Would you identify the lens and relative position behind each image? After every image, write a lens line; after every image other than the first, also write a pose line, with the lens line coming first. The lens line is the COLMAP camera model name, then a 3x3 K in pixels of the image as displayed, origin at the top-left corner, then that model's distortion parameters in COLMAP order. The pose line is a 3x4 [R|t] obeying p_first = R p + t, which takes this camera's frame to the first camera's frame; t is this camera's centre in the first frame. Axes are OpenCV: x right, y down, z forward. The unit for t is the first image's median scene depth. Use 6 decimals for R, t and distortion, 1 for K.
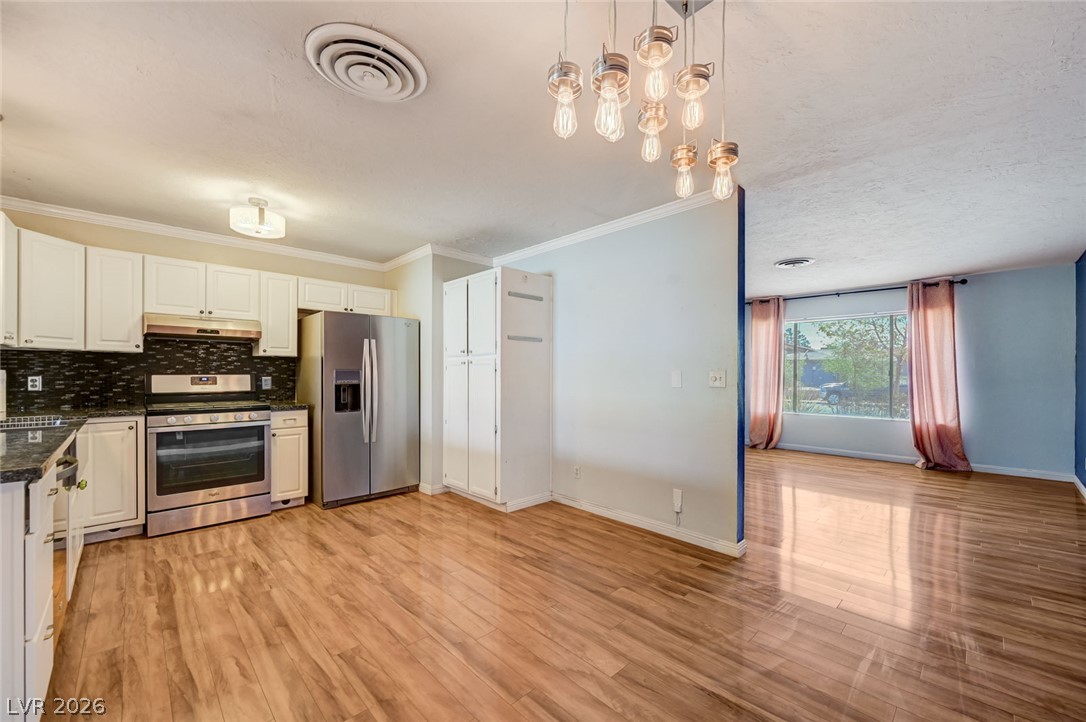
lens RADIAL K [[431.4, 0, 548.1], [0, 431.4, 374.7], [0, 0, 1]] dist [-0.003389, 0.000459]
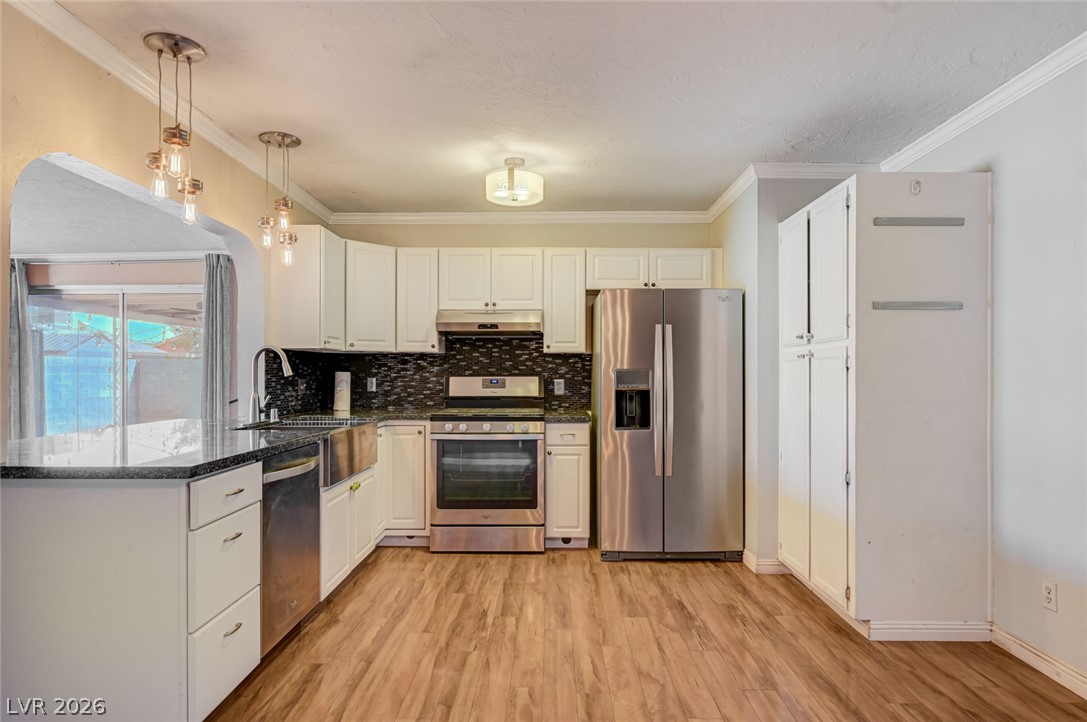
lens RADIAL K [[617.8, 0, 543.5], [0, 617.8, 373.7], [0, 0, 1]] dist [-0.004301, 0.000642]
pose [[0.708832, -0.002353, -0.705373, 0.153817], [-0.001089, 0.999990, -0.004430, -0.000327], [0.705376, 0.003908, 0.708822, 0.188941]]
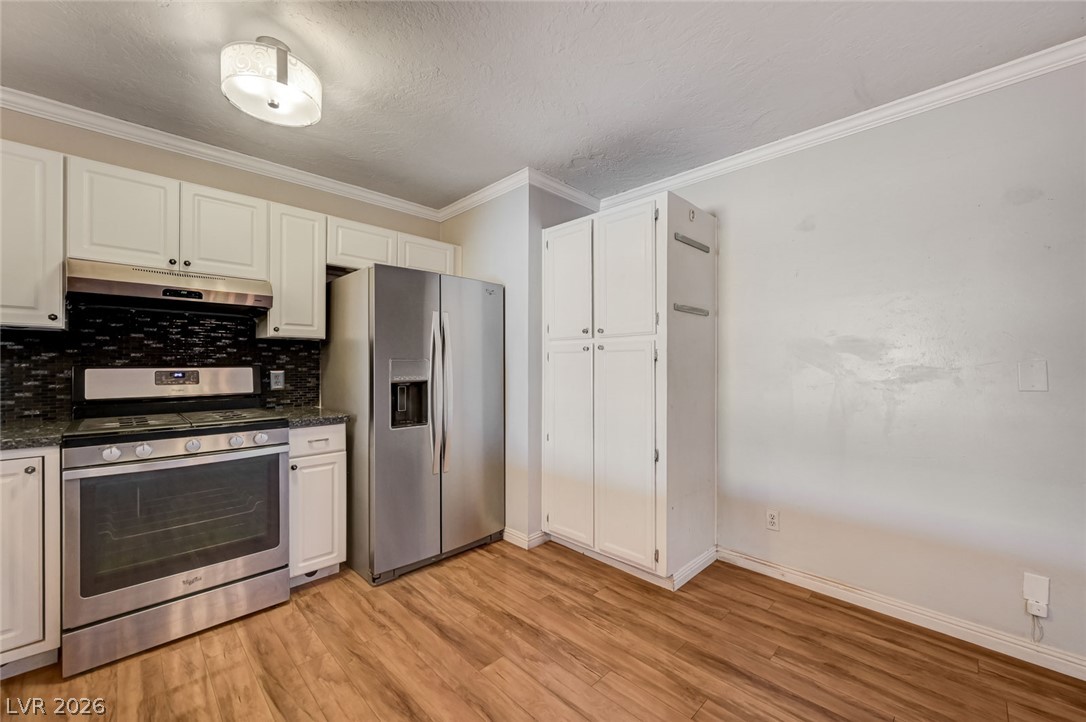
lens RADIAL K [[431.4, 0, 546.6], [0, 431.4, 363.3], [0, 0, 1]] dist [-0.003389, 0.000459]
pose [[0.999921, -0.000908, 0.012530, -0.288323], [0.000938, 0.999997, -0.002440, -0.004379], [-0.012527, 0.002452, 0.999919, 0.389589]]
